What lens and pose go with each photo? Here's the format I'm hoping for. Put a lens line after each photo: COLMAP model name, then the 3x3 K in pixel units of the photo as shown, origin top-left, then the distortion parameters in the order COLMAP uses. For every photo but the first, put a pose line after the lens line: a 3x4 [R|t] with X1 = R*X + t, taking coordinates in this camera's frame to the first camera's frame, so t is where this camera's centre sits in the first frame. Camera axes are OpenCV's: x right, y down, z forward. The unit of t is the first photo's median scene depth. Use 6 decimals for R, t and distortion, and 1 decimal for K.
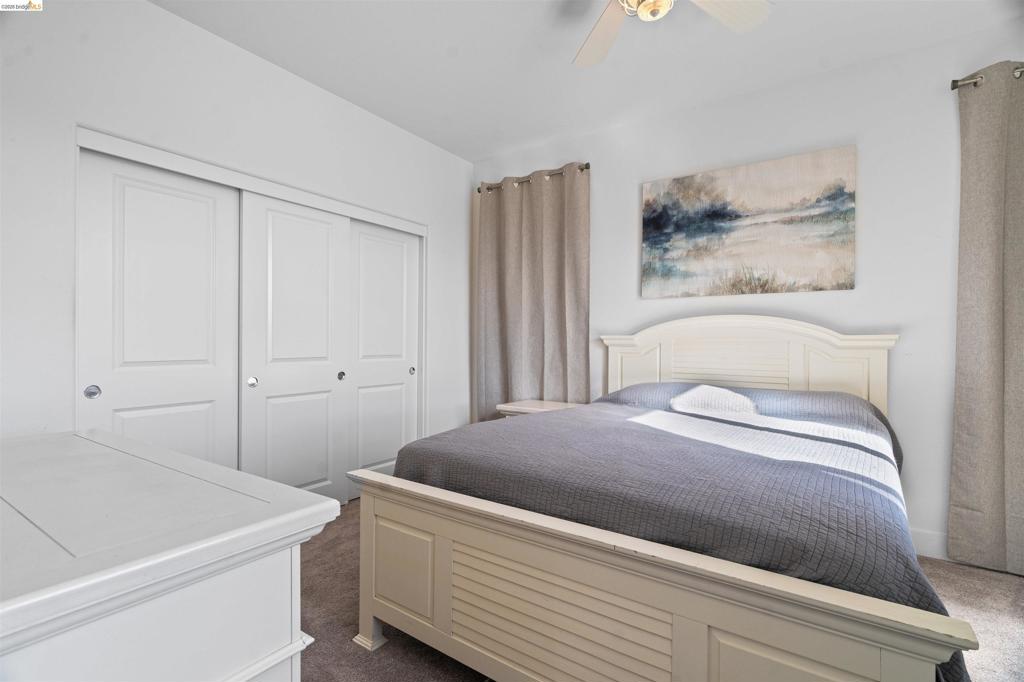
lens RADIAL K [[473.2, 0, 512.0], [0, 473.2, 341.0], [0, 0, 1]] dist [0.000461, 0.000916]
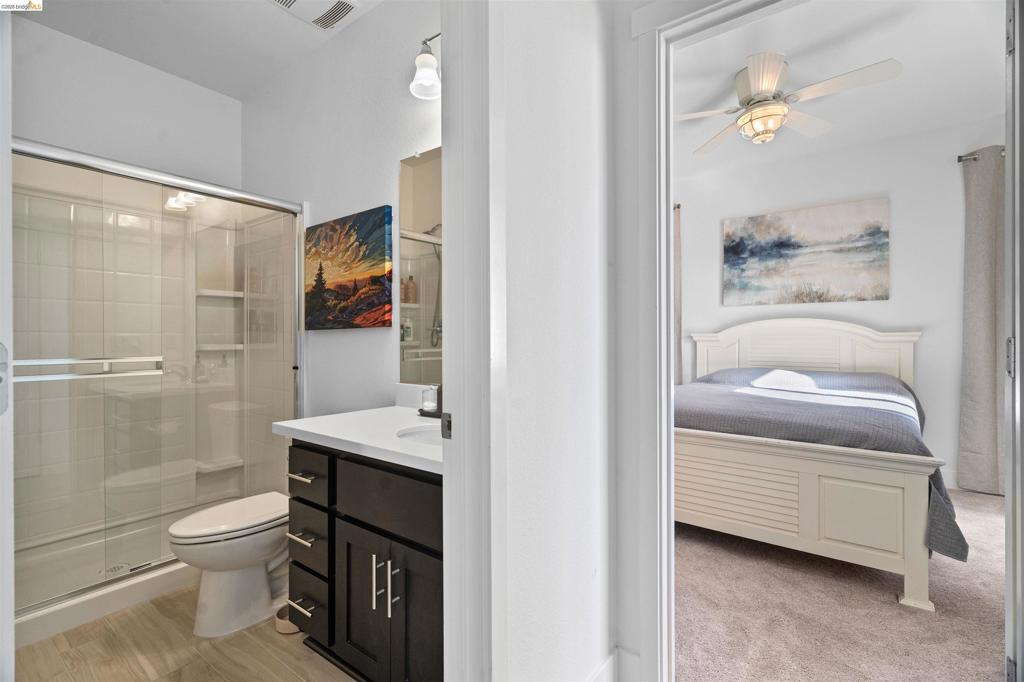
lens RADIAL K [[467.1, 0, 508.9], [0, 467.1, 337.9], [0, 0, 1]] dist [-0.000572, 0.000134]
pose [[0.998546, -0.006541, -0.053500, -0.289955], [0.006531, 0.999979, -0.000361, -0.003143], [0.053501, 0.000011, 0.998568, -0.391399]]
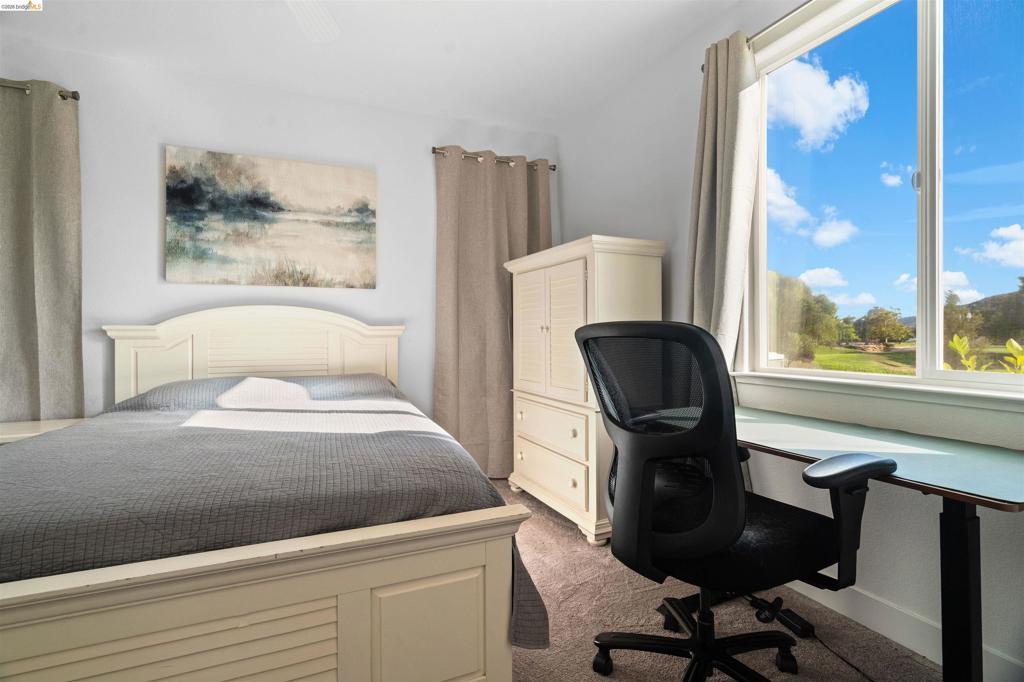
lens RADIAL K [[472.6, 0, 502.1], [0, 472.6, 331.9], [0, 0, 1]] dist [-0.000192, 0.000630]
pose [[0.540774, -0.007028, 0.841139, -0.120273], [0.006195, 0.999971, 0.004373, -0.000724], [-0.841145, 0.002846, 0.540802, 0.050110]]
